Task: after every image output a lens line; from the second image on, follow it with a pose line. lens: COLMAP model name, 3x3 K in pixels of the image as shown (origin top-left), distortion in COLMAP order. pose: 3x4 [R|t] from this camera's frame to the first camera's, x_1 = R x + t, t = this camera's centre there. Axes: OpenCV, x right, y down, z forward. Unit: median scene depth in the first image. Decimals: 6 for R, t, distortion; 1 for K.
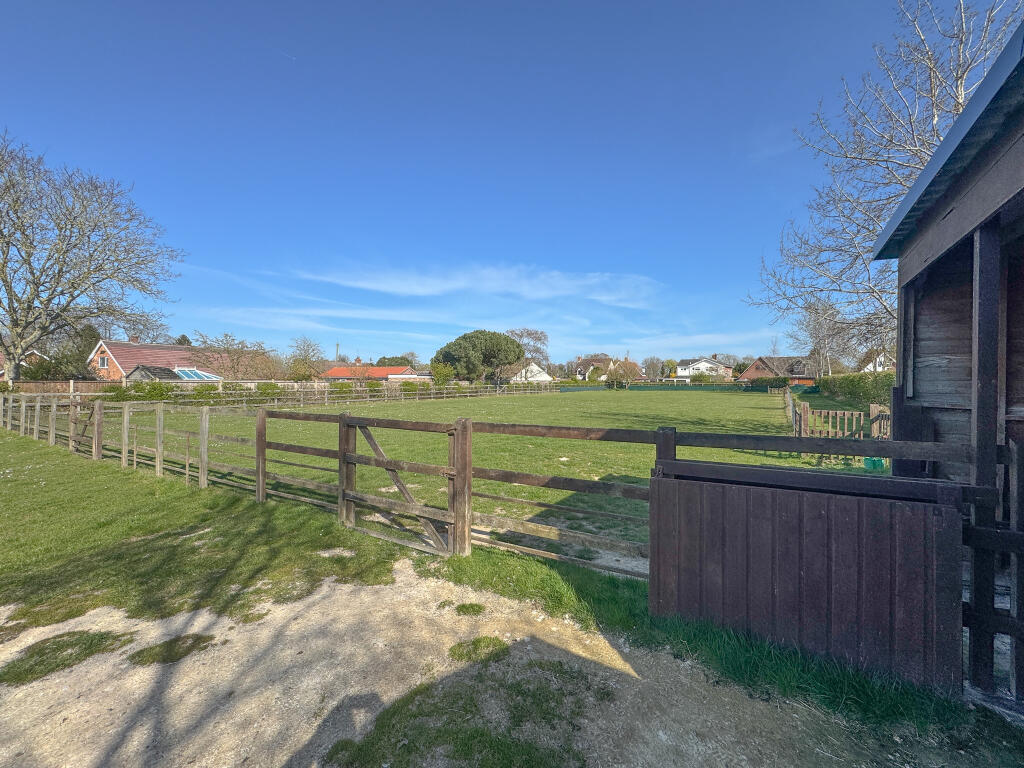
lens RADIAL K [[425.2, 0, 512.0], [0, 425.2, 384.0], [0, 0, 1]] dist [0.003423, 0.000227]
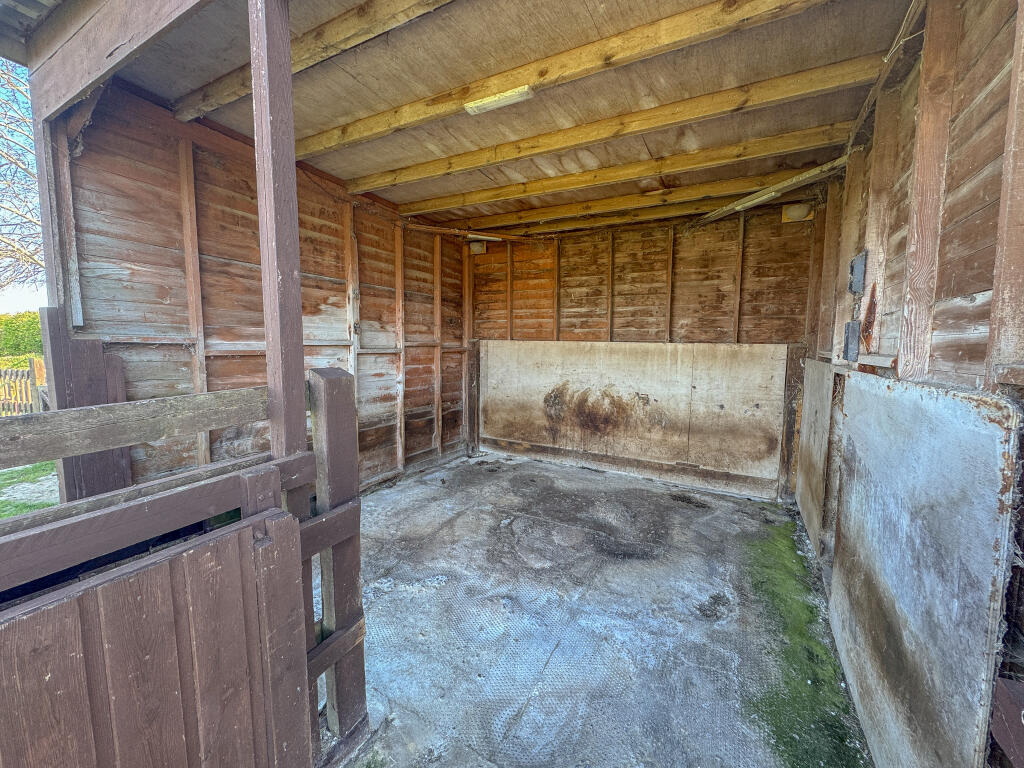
lens RADIAL K [[410.5, 0, 512.0], [0, 410.5, 384.0], [0, 0, 1]] dist [0.000068, 0.000538]
pose [[-0.070145, -0.108446, 0.991625, 0.317215], [-0.002274, 0.994088, 0.108554, 0.048215], [-0.997534, 0.005360, -0.069977, 0.442823]]
